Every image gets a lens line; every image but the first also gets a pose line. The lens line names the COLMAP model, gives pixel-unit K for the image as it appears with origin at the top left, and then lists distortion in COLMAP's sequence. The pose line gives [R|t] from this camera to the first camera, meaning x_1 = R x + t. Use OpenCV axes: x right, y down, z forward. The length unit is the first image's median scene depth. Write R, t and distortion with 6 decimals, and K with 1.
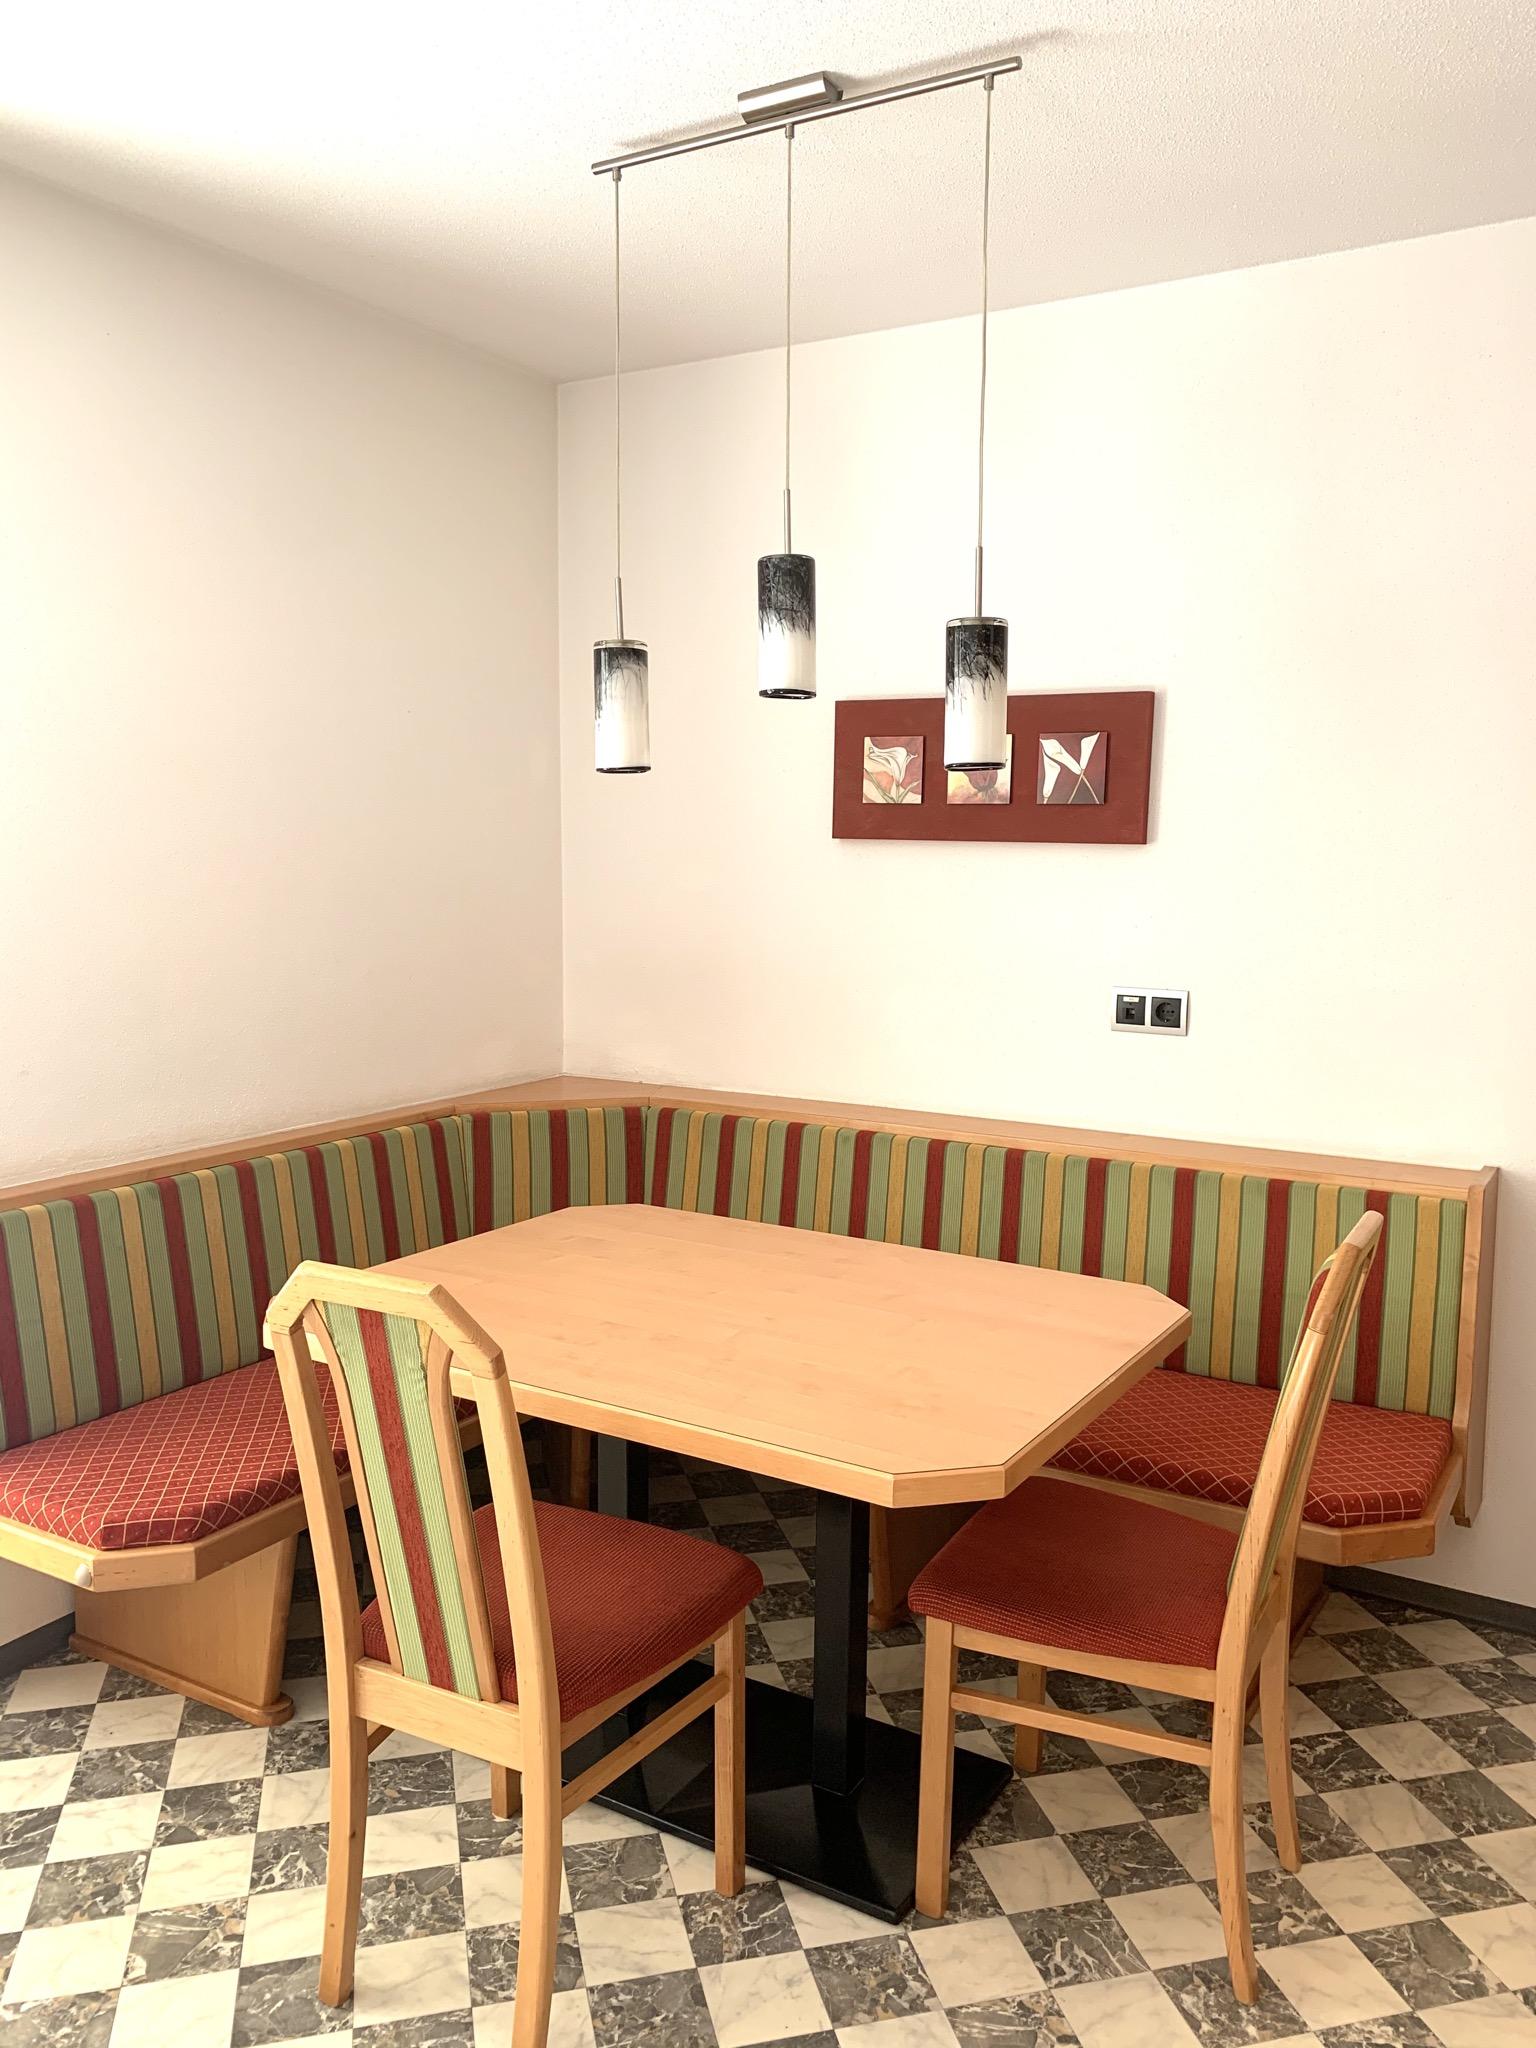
lens RADIAL K [[1543.5, 0, 768.0], [0, 1543.5, 1024.0], [0, 0, 1]] dist [-0.000757, -0.001191]
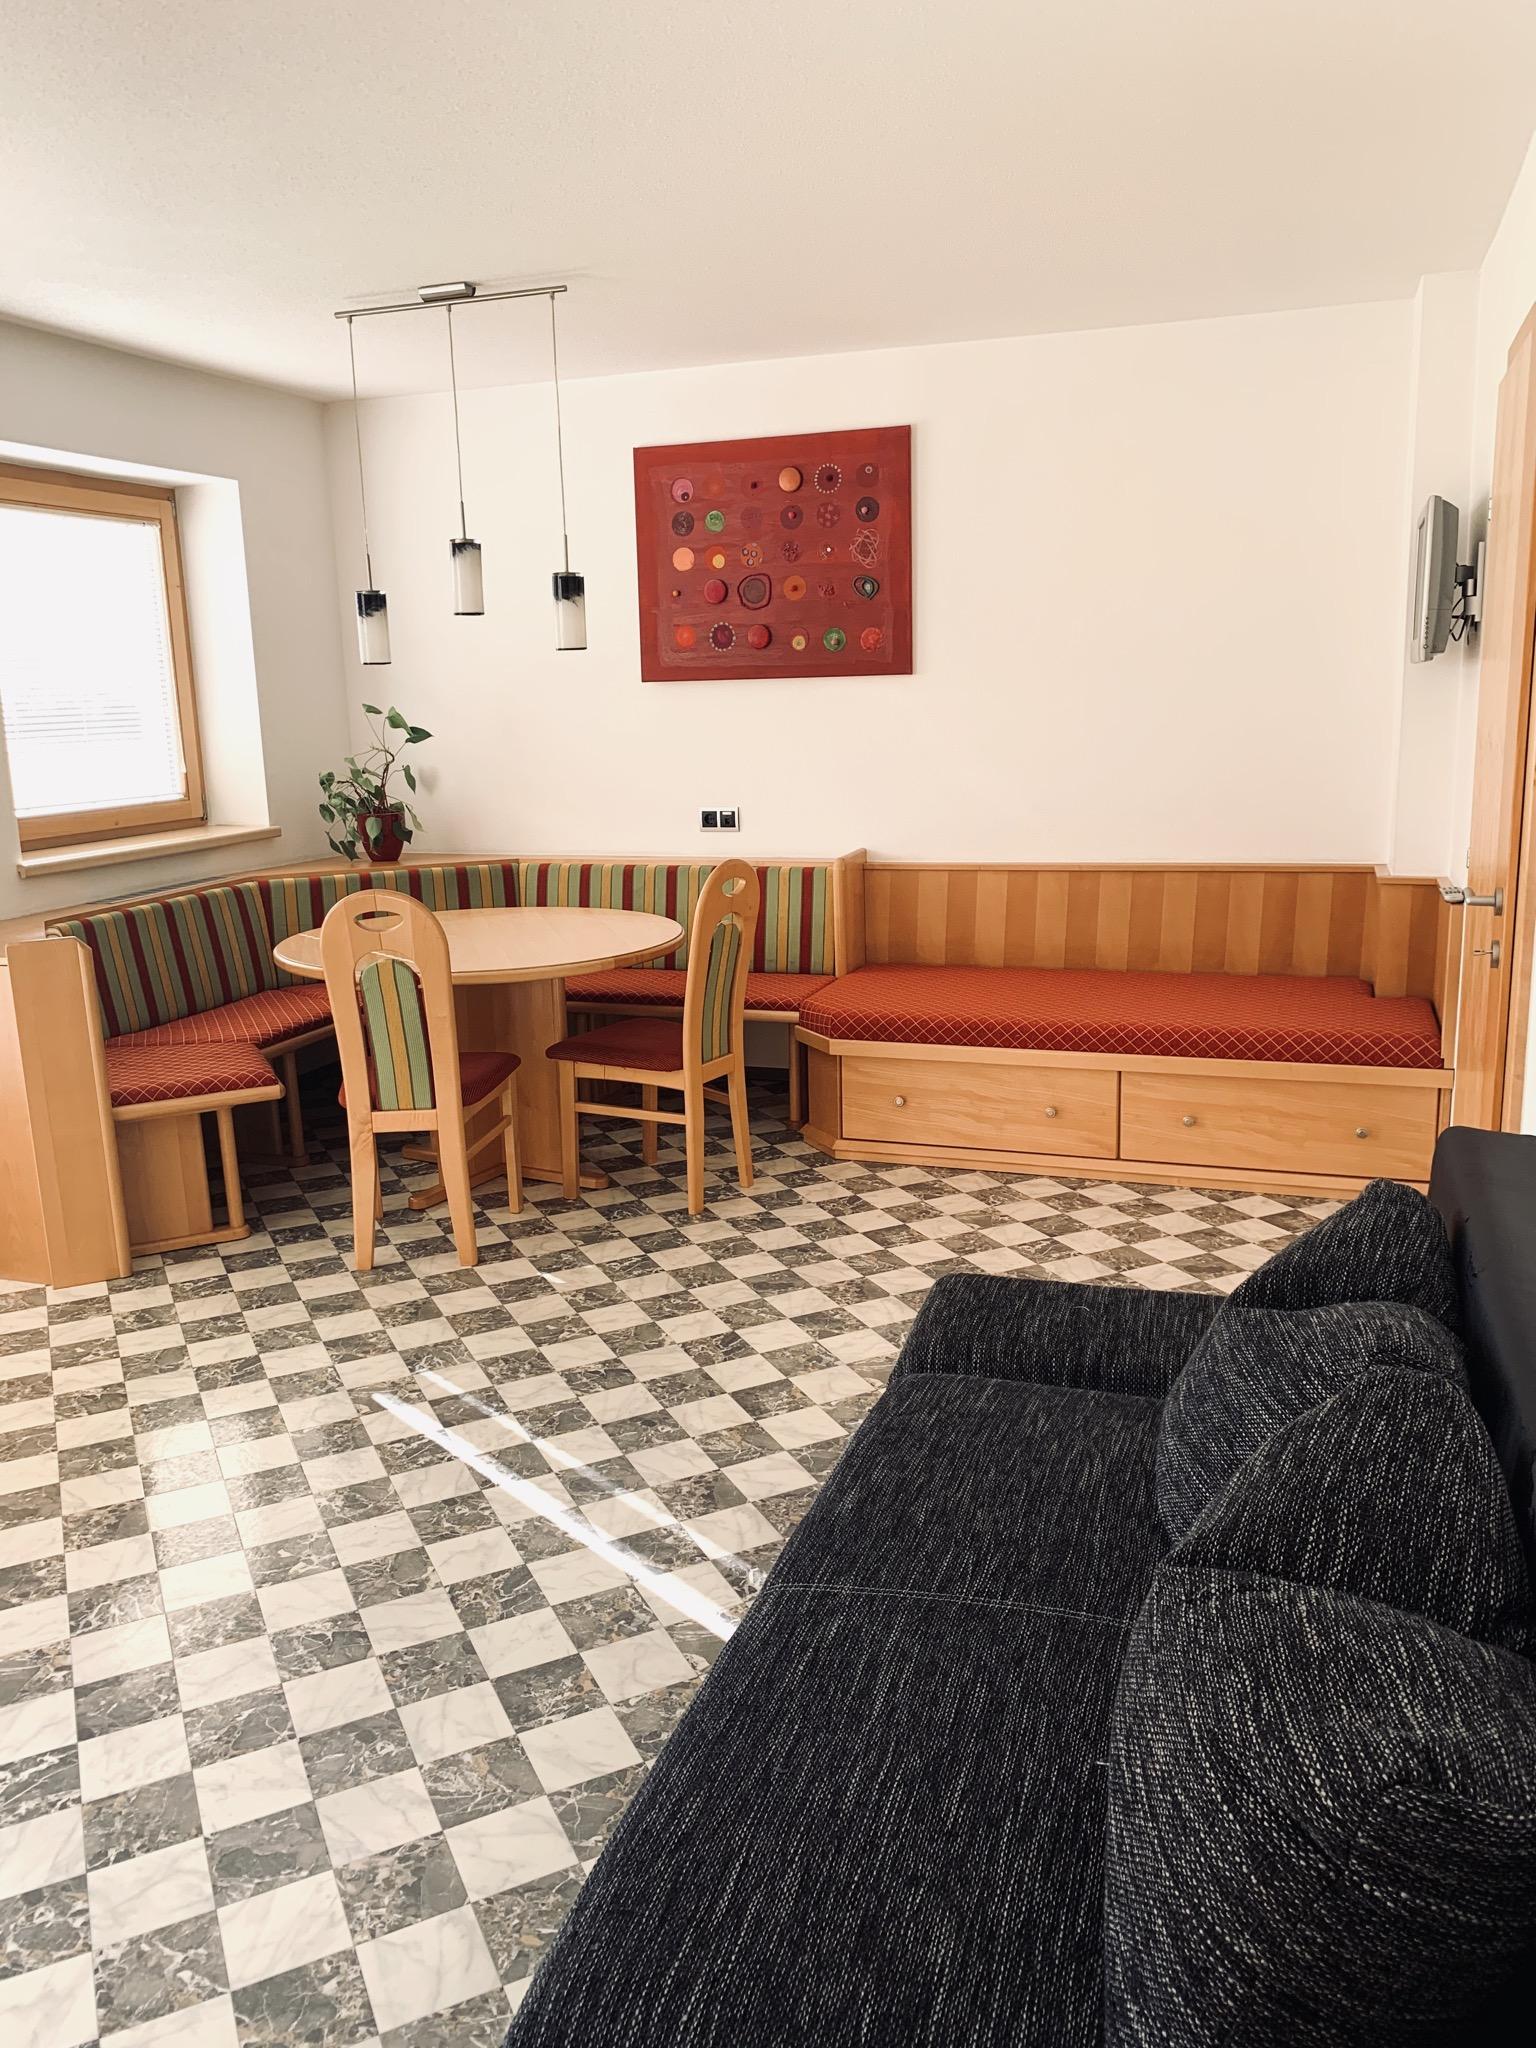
lens RADIAL K [[1561.7, 0, 764.9], [0, 1561.7, 1073.2], [0, 0, 1]] dist [-0.063246, 0.078892]
pose [[0.980090, -0.075718, 0.183549, -0.004728], [0.050731, 0.989244, 0.137195, 0.010953], [-0.191963, -0.125152, 0.973389, -0.190193]]
